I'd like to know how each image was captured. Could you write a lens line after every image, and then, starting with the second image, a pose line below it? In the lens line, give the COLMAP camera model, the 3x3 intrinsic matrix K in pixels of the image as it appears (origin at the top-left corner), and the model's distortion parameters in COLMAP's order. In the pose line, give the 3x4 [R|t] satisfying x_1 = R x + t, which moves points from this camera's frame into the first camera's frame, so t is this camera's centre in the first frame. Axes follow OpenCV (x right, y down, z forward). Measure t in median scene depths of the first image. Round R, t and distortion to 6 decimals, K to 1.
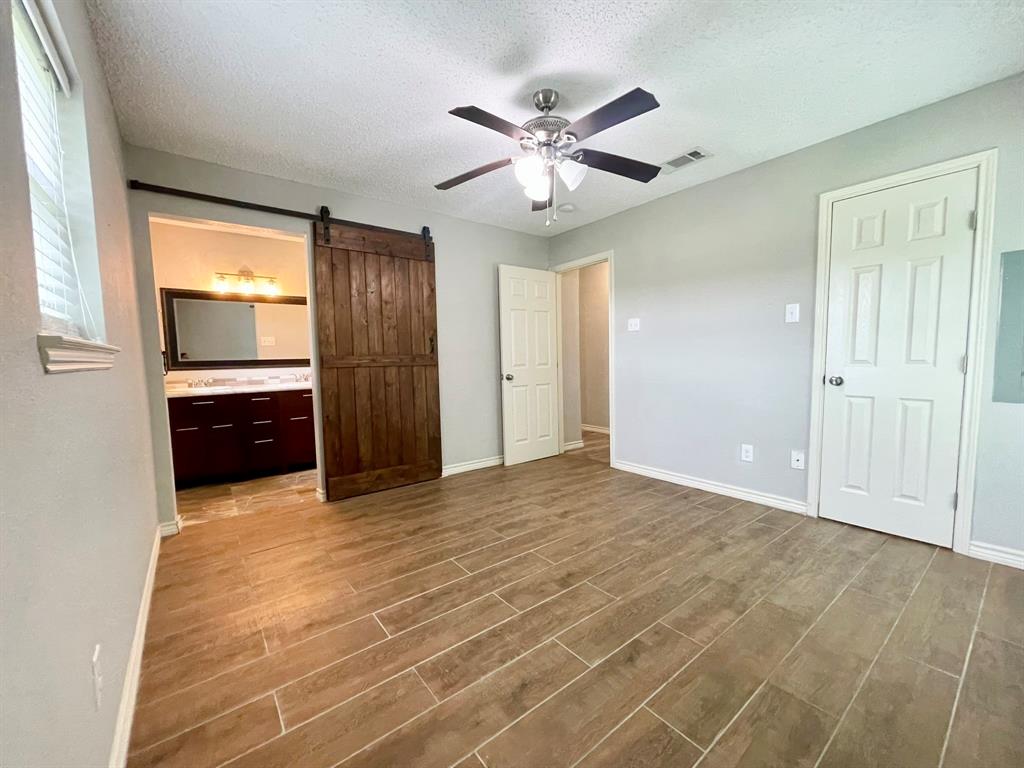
lens RADIAL K [[412.1, 0, 513.5], [0, 412.1, 387.8], [0, 0, 1]] dist [-0.000436, -0.000721]
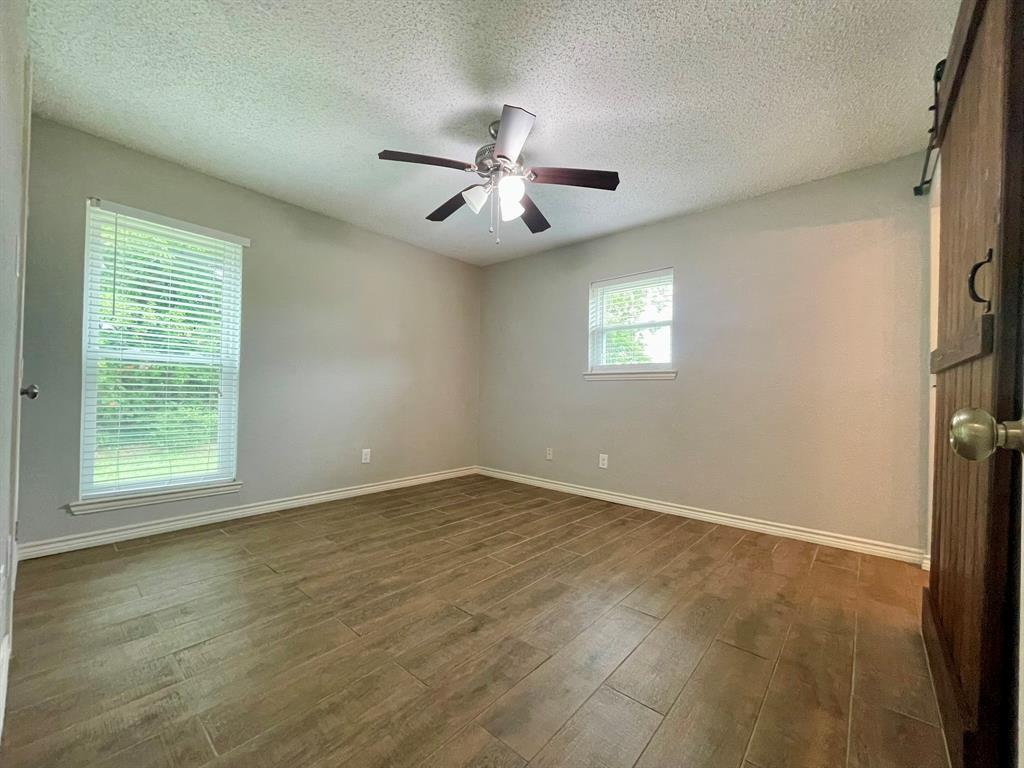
lens RADIAL K [[412.1, 0, 513.5], [0, 412.1, 393.7], [0, 0, 1]] dist [-0.000436, -0.000721]
pose [[-0.980778, 0.000030, -0.195129, 0.271201], [-0.013676, 0.997530, 0.068895, -0.085551], [0.194649, 0.070240, -0.978355, 2.251660]]
